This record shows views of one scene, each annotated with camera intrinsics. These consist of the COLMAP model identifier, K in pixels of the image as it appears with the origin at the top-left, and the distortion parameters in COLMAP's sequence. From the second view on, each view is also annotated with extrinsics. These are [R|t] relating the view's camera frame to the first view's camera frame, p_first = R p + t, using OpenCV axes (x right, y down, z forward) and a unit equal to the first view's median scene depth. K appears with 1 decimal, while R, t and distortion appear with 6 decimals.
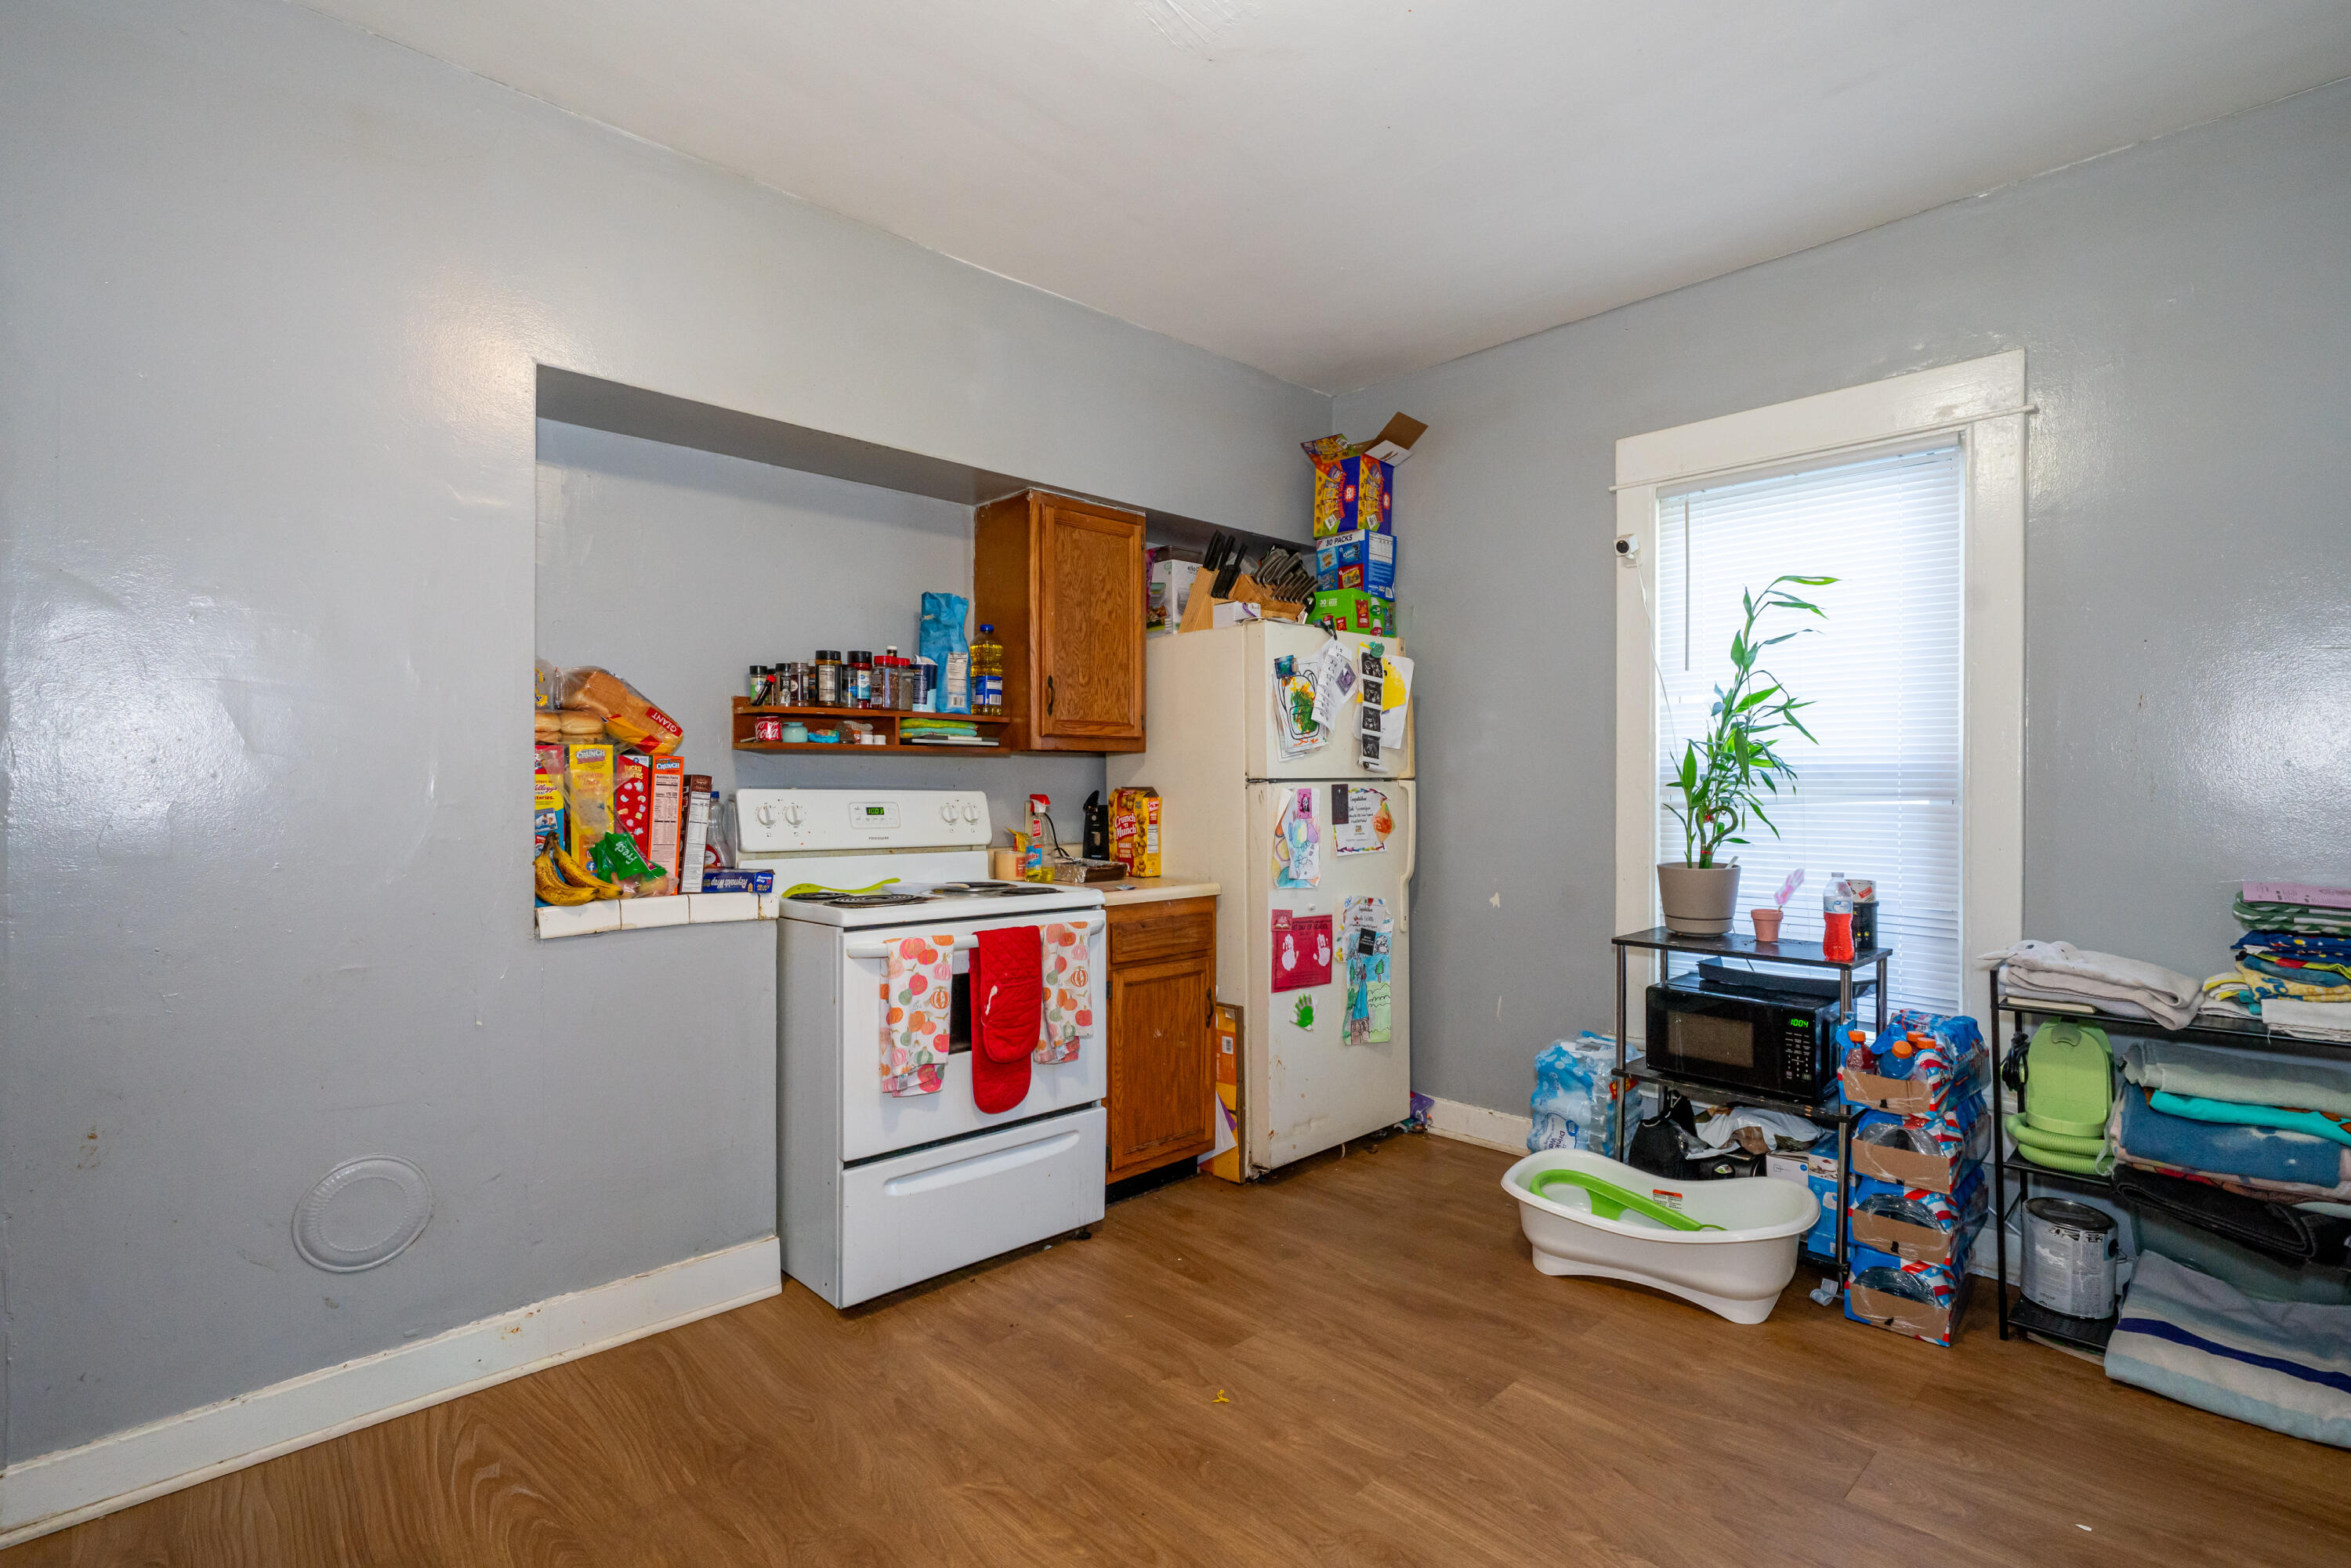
lens RADIAL K [[1122.4, 0, 1242.6], [0, 1122.4, 787.3], [0, 0, 1]] dist [0.002771, 0.000583]
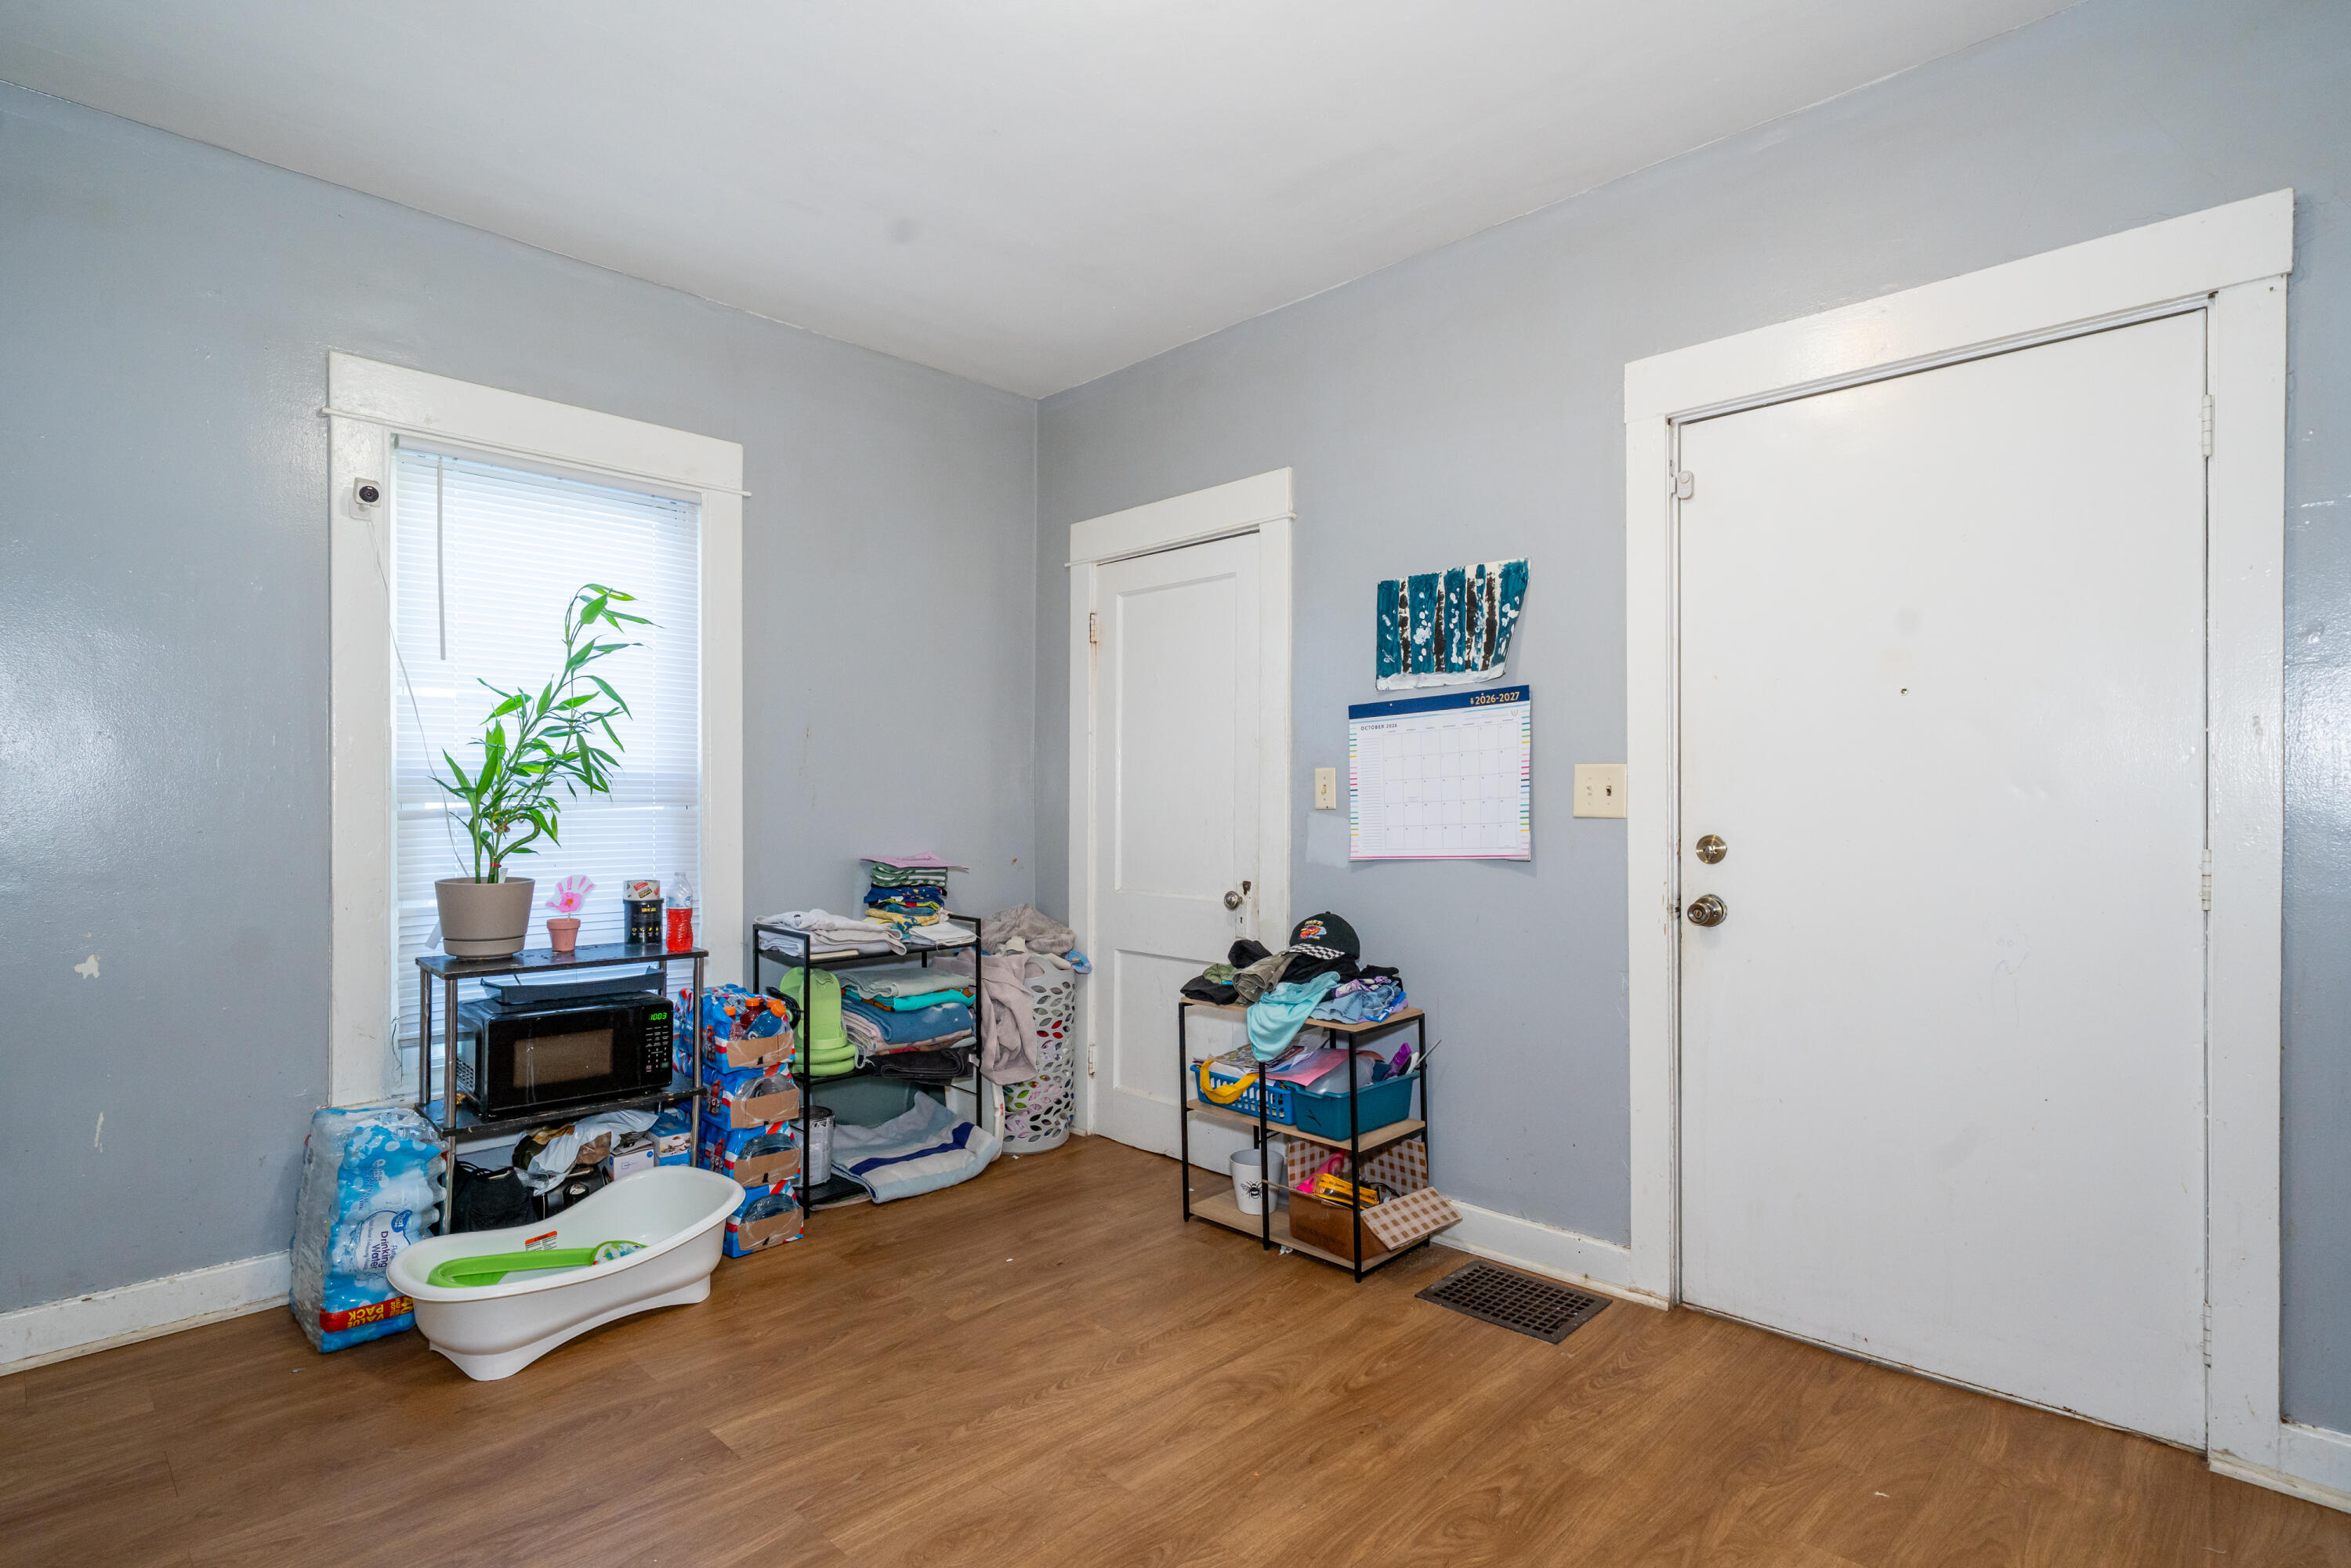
lens RADIAL K [[1157.1, 0, 1176.8], [0, 1157.1, 802.7], [0, 0, 1]] dist [0.001630, 0.000686]
pose [[0.009829, -0.001573, 0.999950, -0.520918], [0.000195, 0.999999, 0.001571, 0.006384], [-0.999952, 0.000180, 0.009829, 0.443380]]
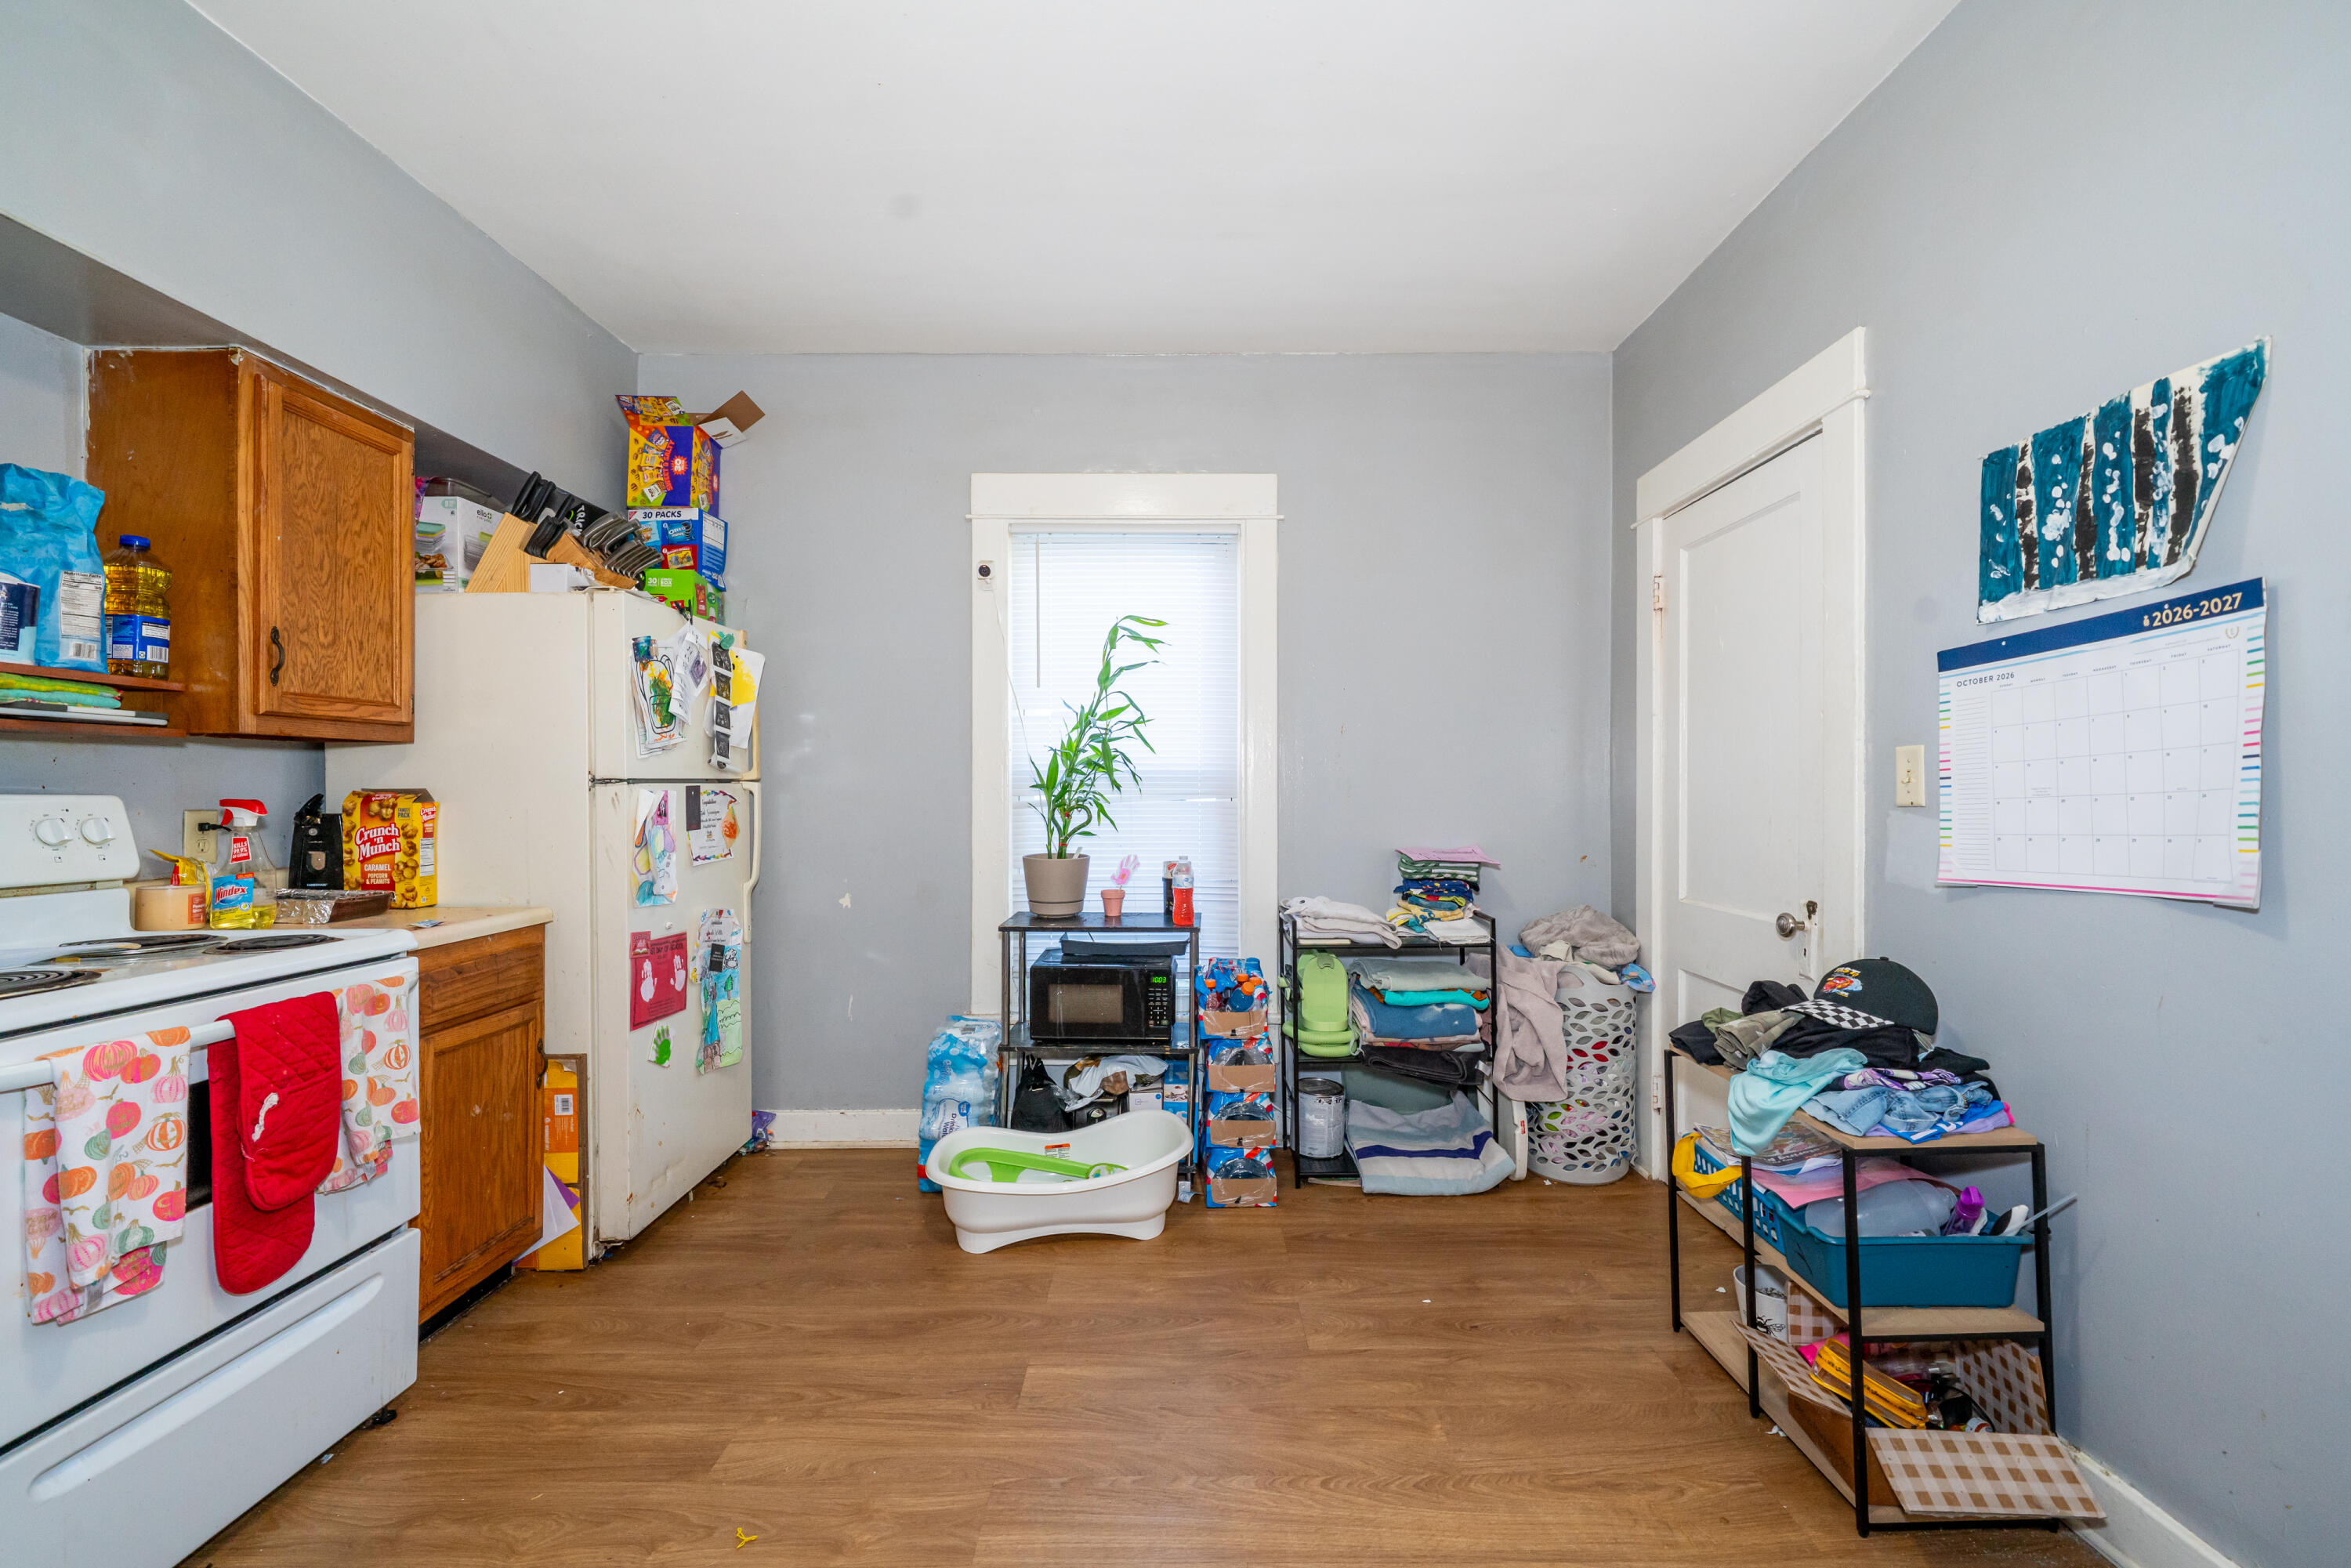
lens RADIAL K [[970.9, 0, 1187.3], [0, 970.9, 786.8], [0, 0, 1]] dist [-0.000671, 0.000029]
pose [[0.713016, 0.001149, 0.701147, -0.201781], [0.002836, 0.999986, -0.004522, 0.003204], [-0.701142, 0.005213, 0.713003, 0.194011]]
